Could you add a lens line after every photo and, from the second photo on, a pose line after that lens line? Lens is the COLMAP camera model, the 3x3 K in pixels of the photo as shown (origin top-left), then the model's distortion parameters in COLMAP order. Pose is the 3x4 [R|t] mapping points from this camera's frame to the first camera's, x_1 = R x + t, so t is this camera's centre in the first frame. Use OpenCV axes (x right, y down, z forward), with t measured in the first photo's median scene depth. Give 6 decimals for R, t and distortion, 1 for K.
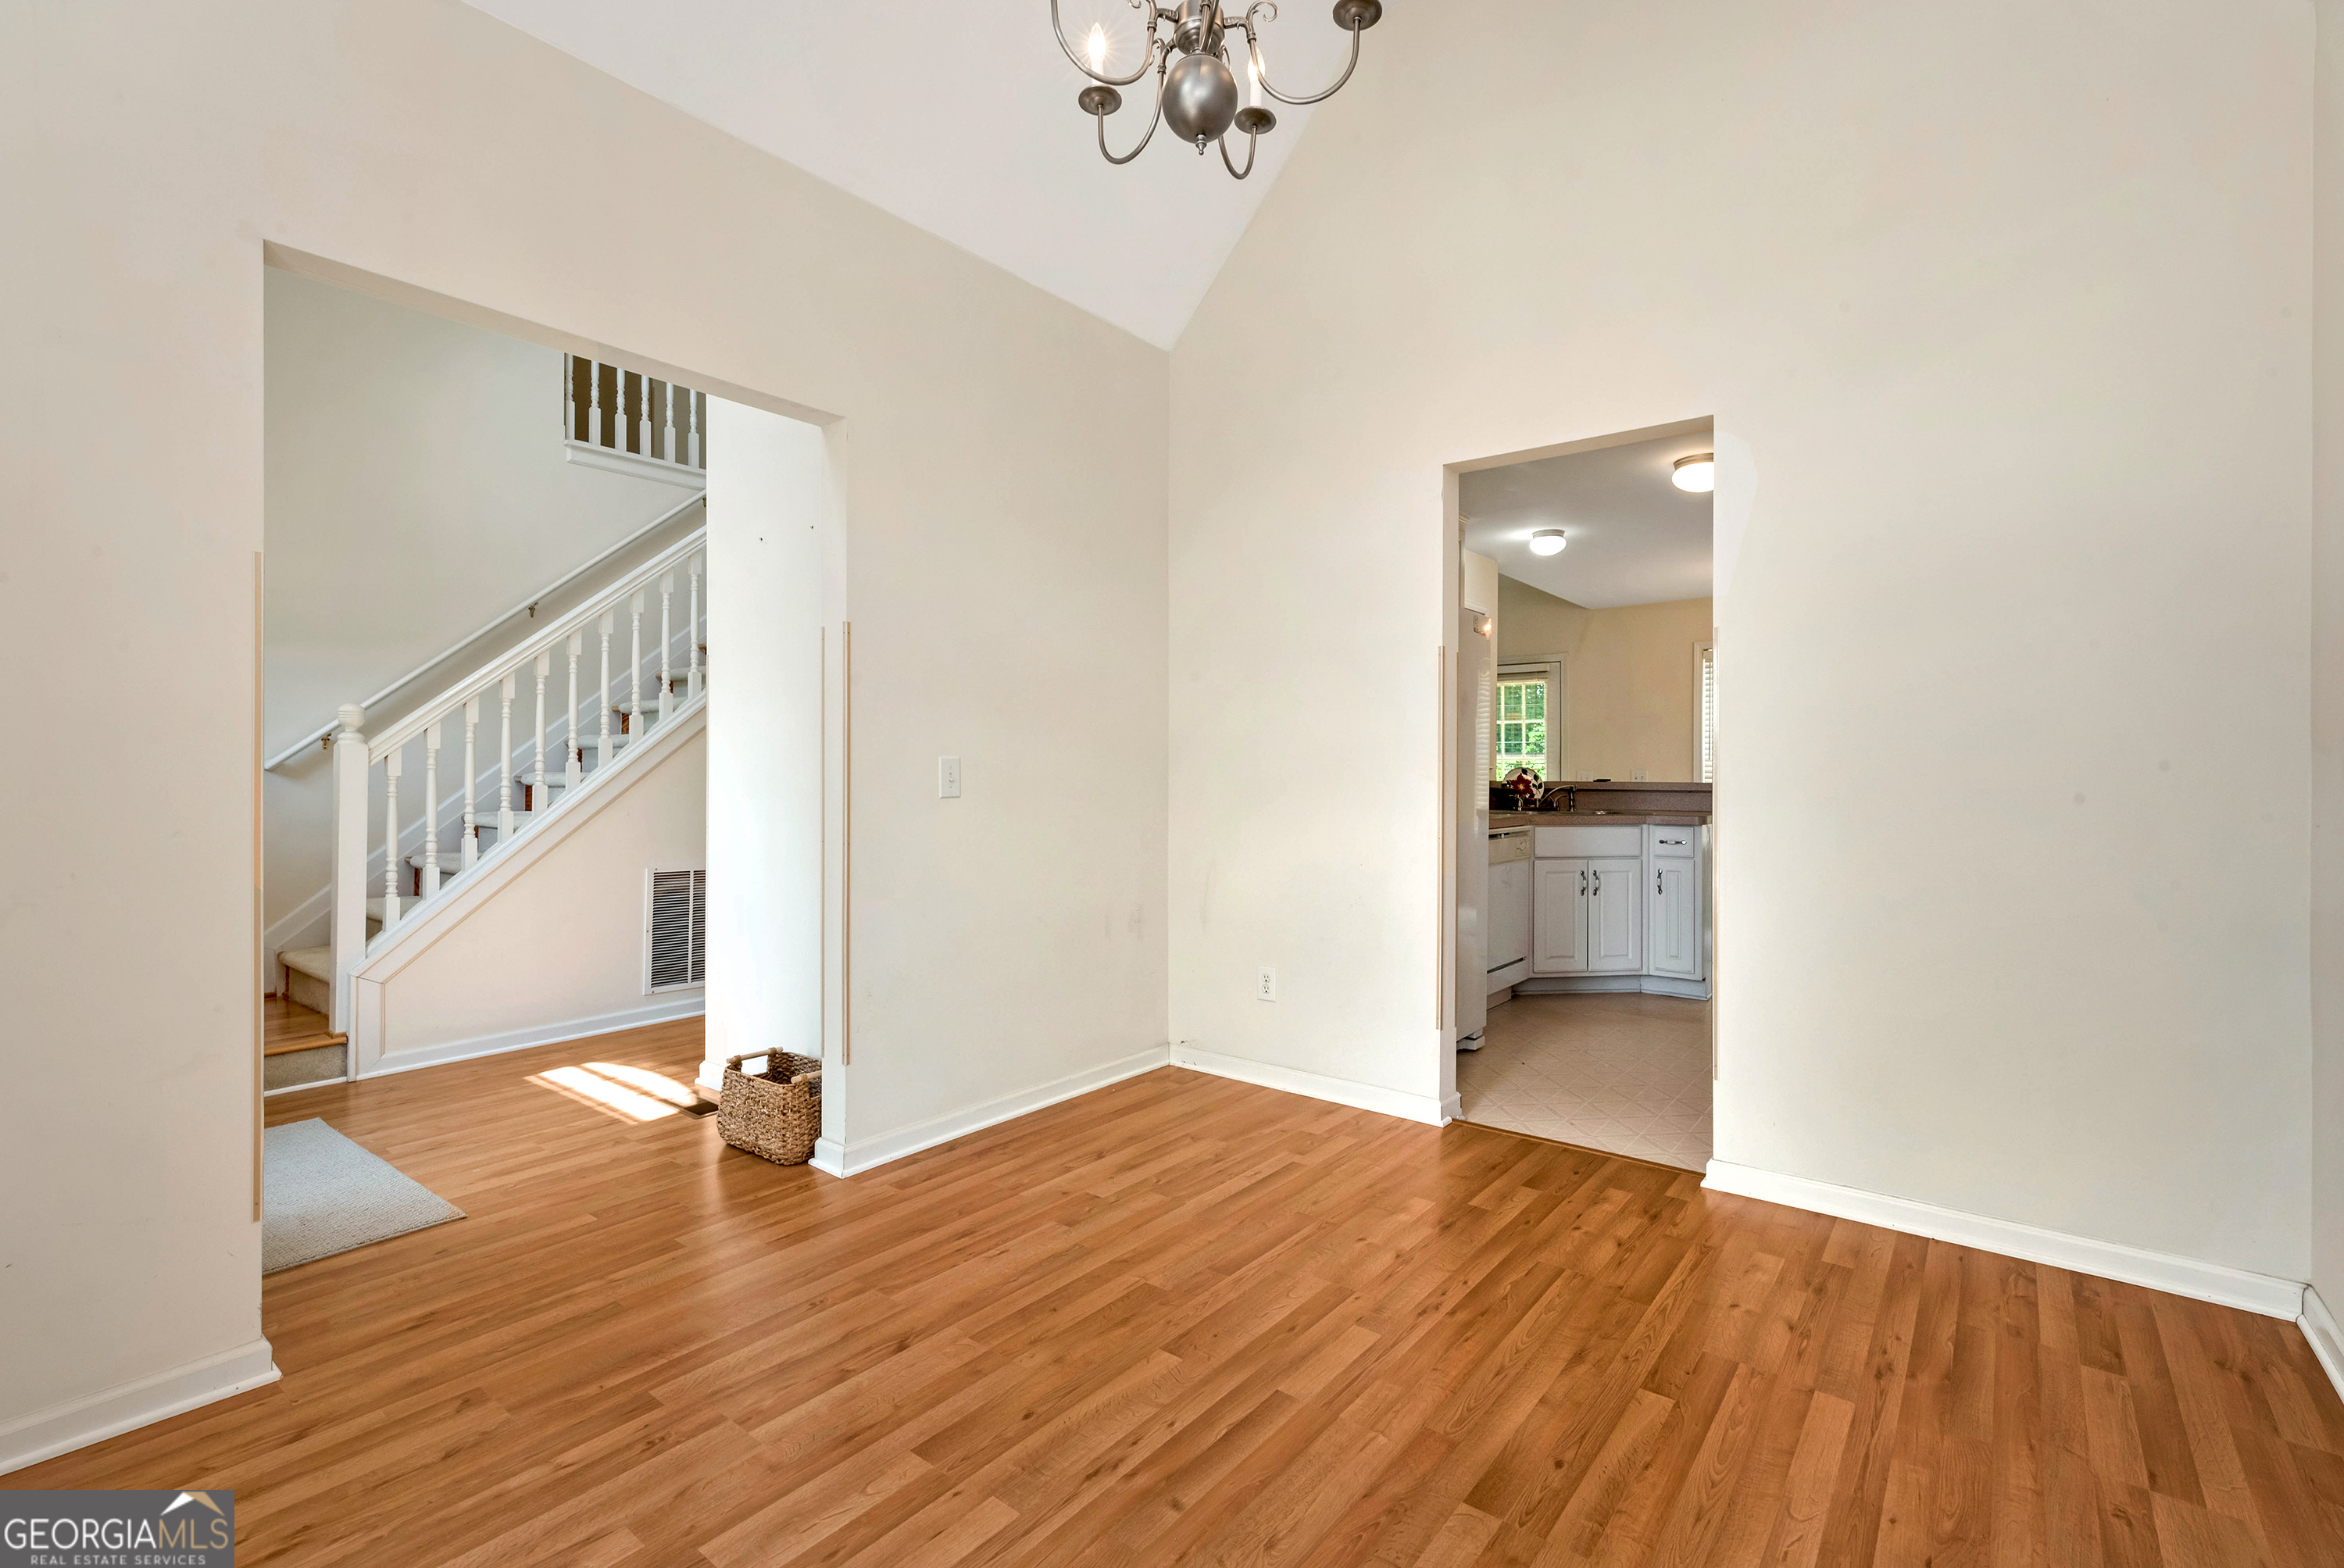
lens RADIAL K [[1039.0, 0, 1166.6], [0, 1039.0, 775.0], [0, 0, 1]] dist [0.001899, 0.000672]
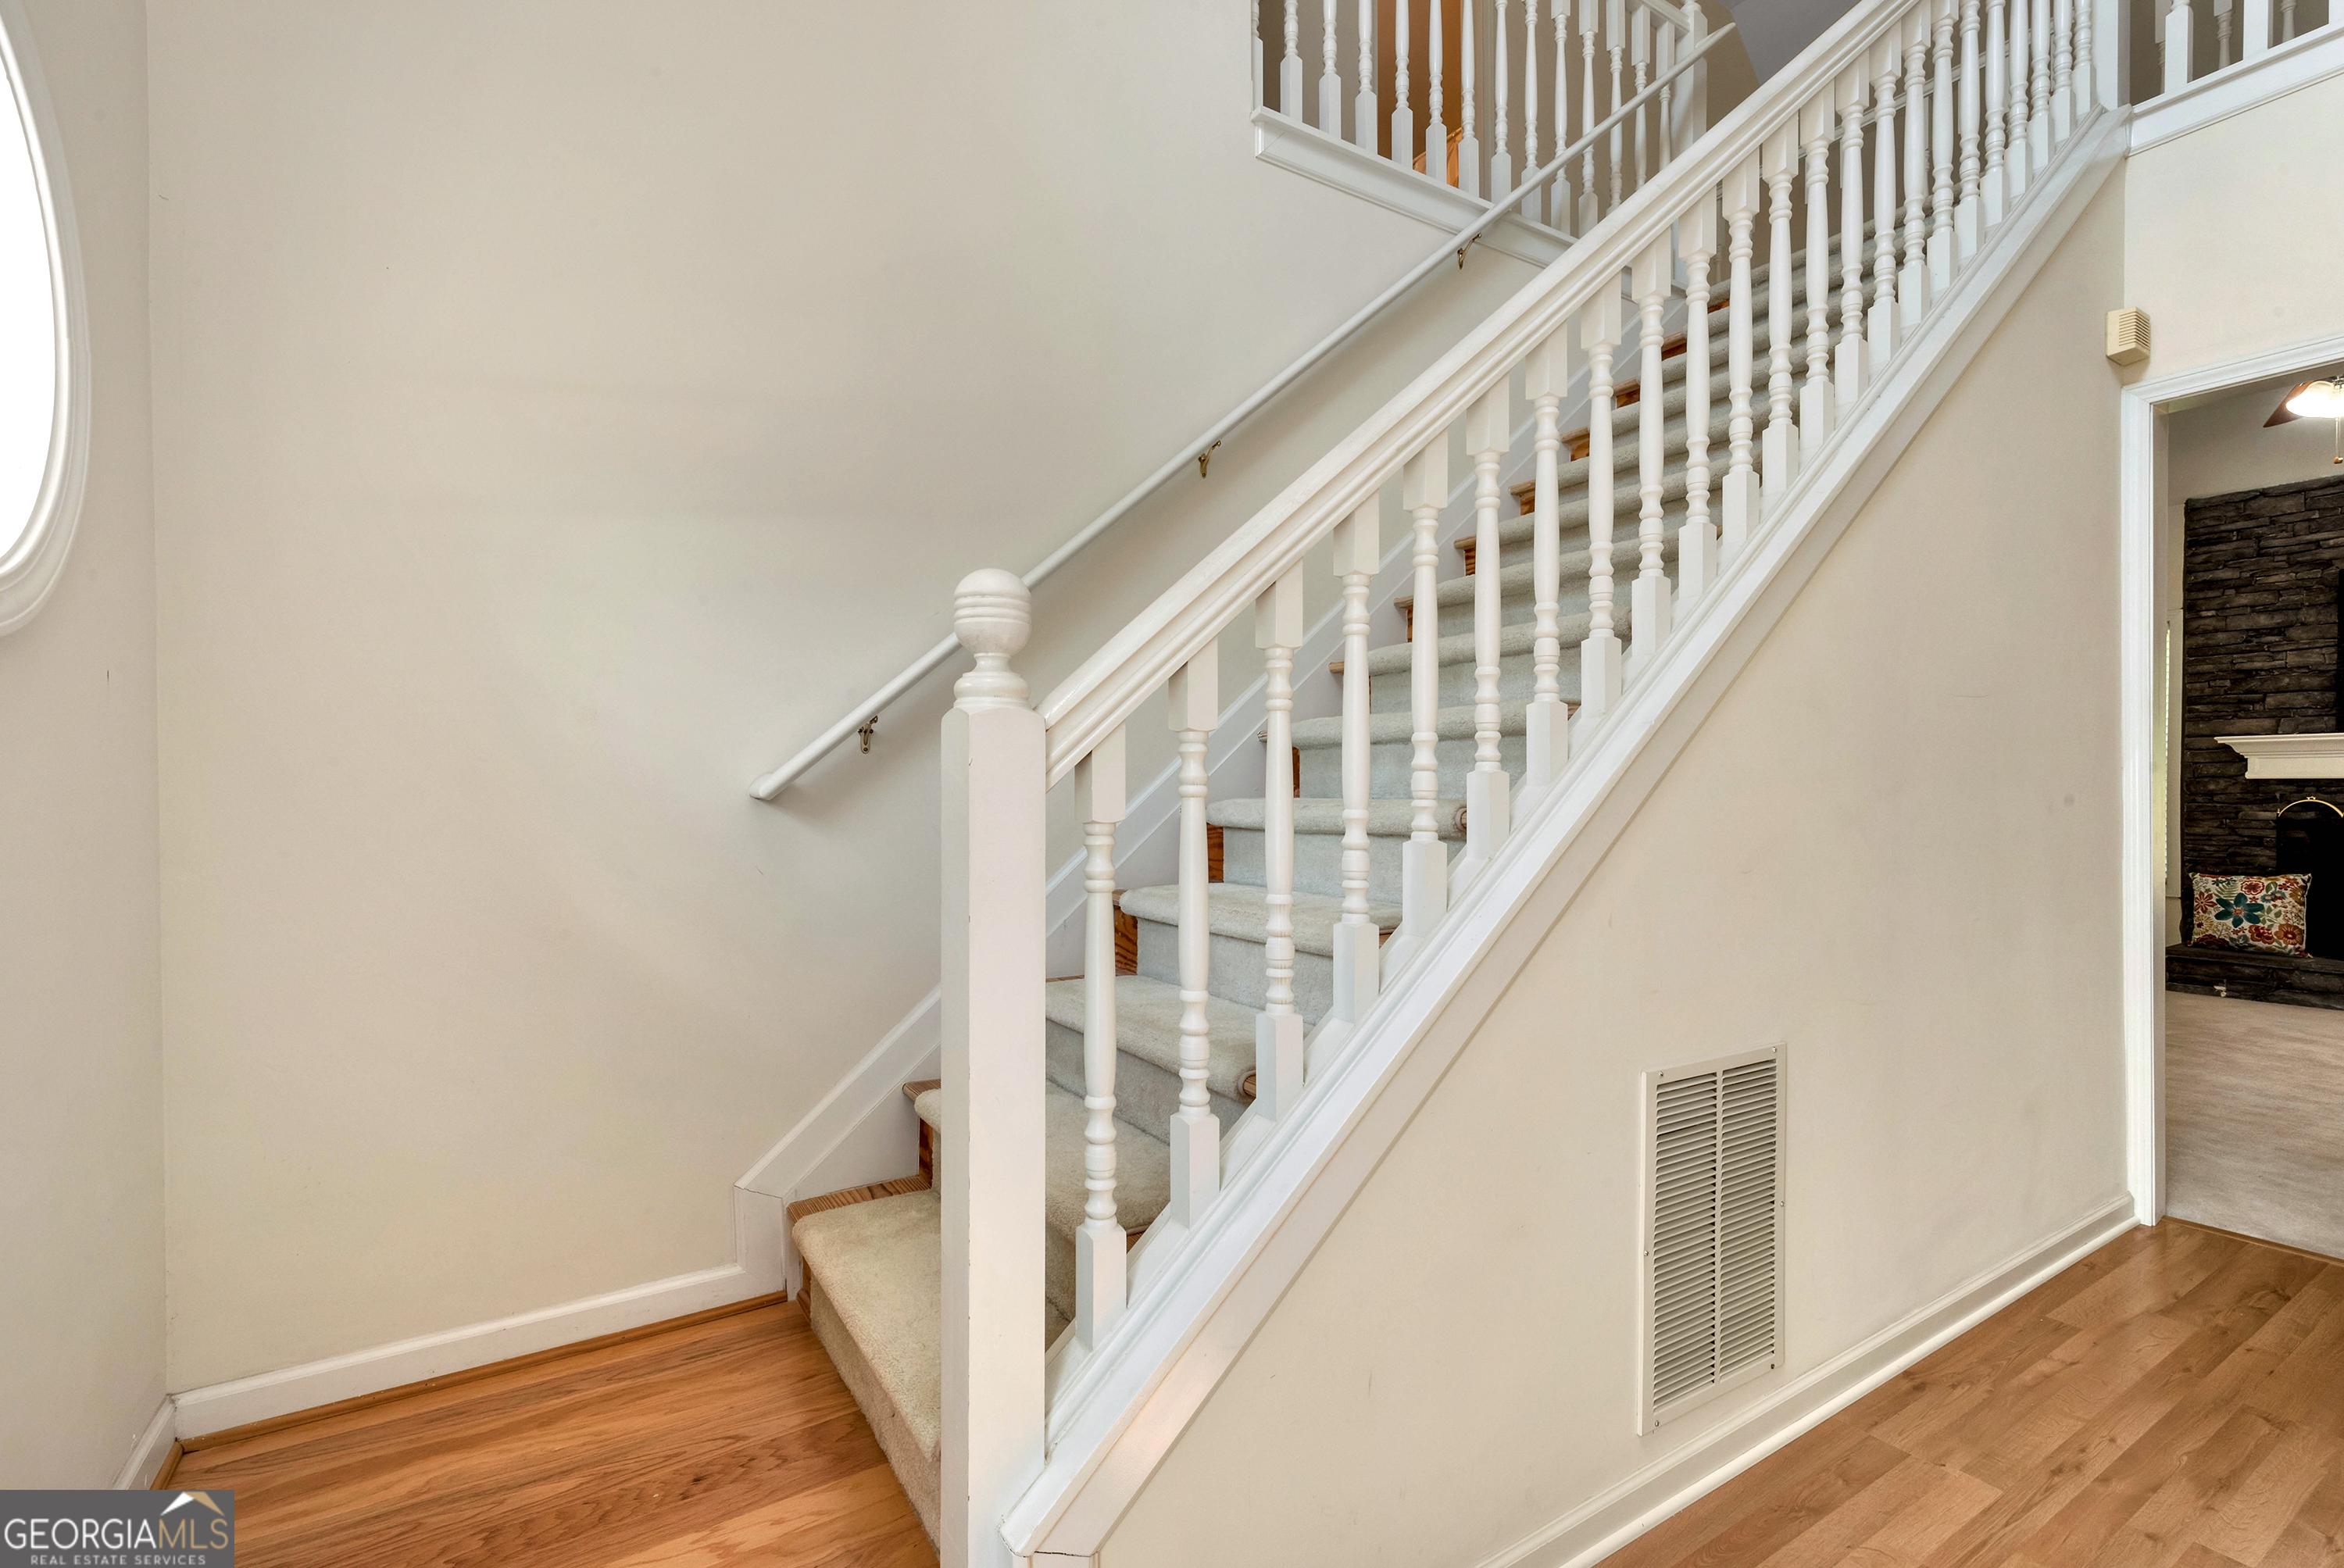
lens RADIAL K [[1045.8, 0, 1173.1], [0, 1045.8, 794.2], [0, 0, 1]] dist [0.001230, 0.000072]
pose [[0.944586, -0.008152, -0.328162, -0.467131], [0.008417, 0.999964, -0.000614, -0.003769], [0.328155, -0.002182, 0.944621, 0.538190]]
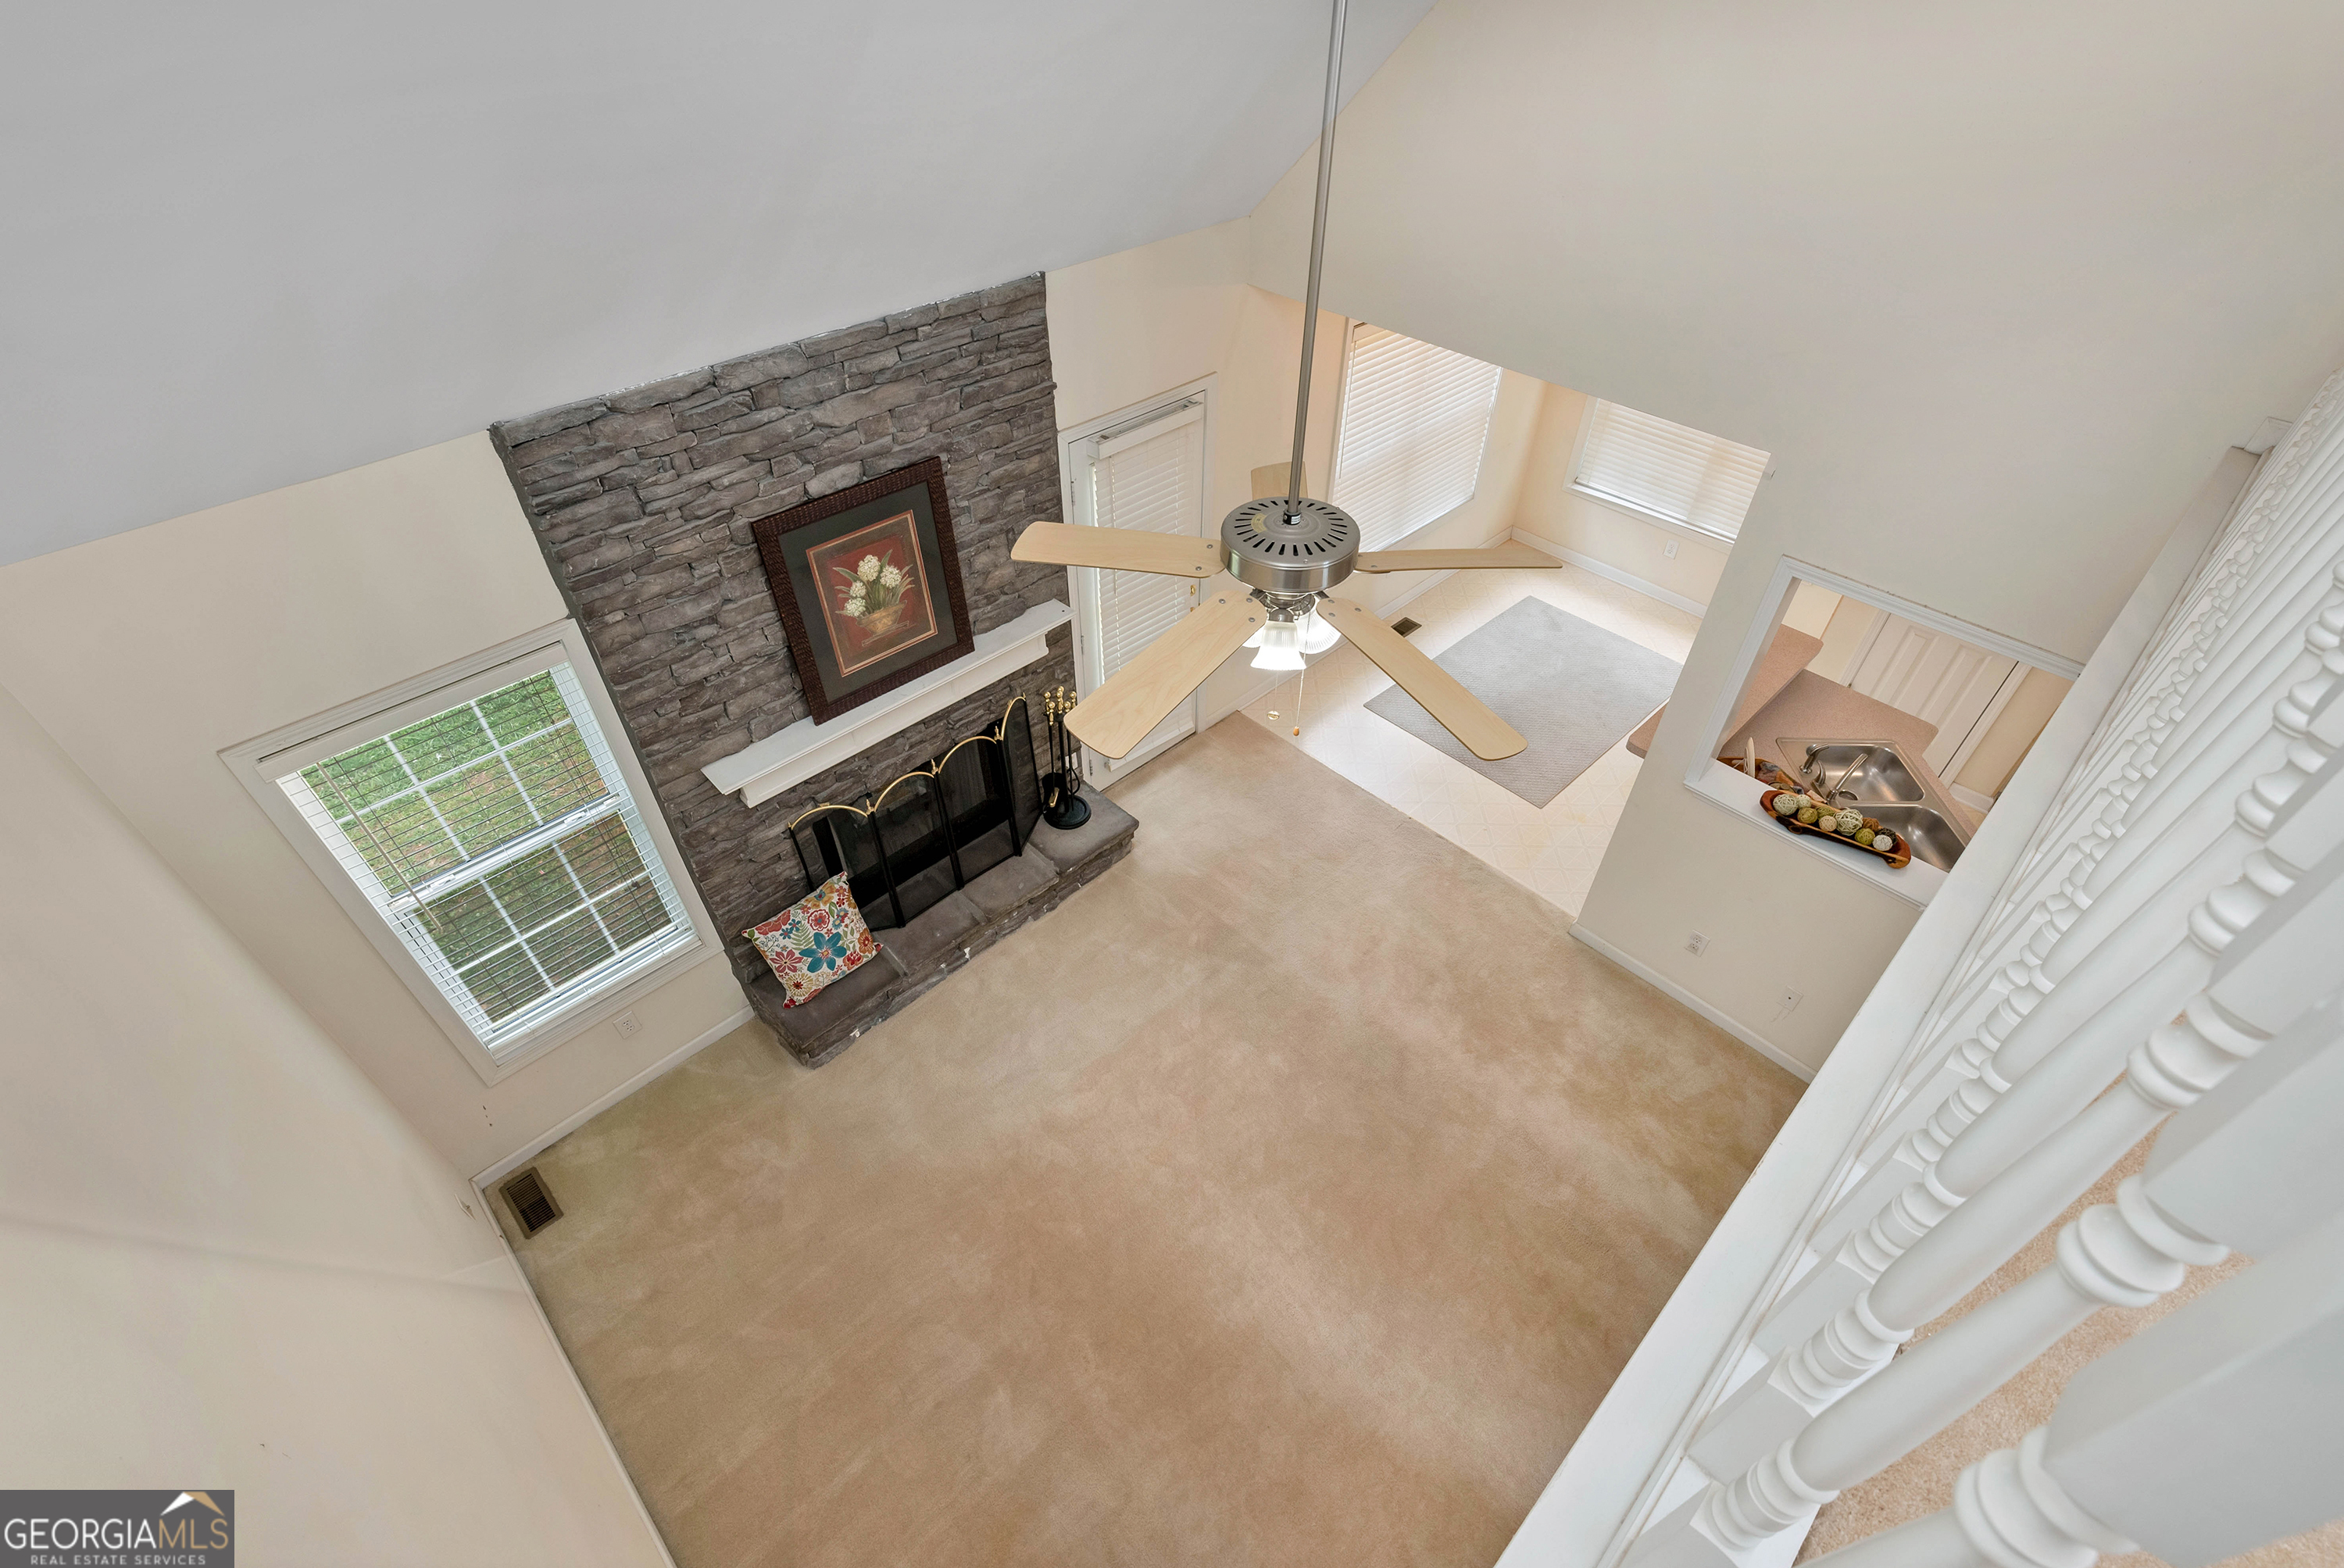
lens RADIAL K [[1045.8, 0, 1173.1], [0, 1045.8, 794.2], [0, 0, 1]] dist [0.001230, 0.000072]
pose [[0.119634, -0.684432, 0.719195, -0.280043], [0.000969, 0.724477, 0.689298, -0.549625], [-0.992818, -0.081767, 0.087335, 1.556574]]
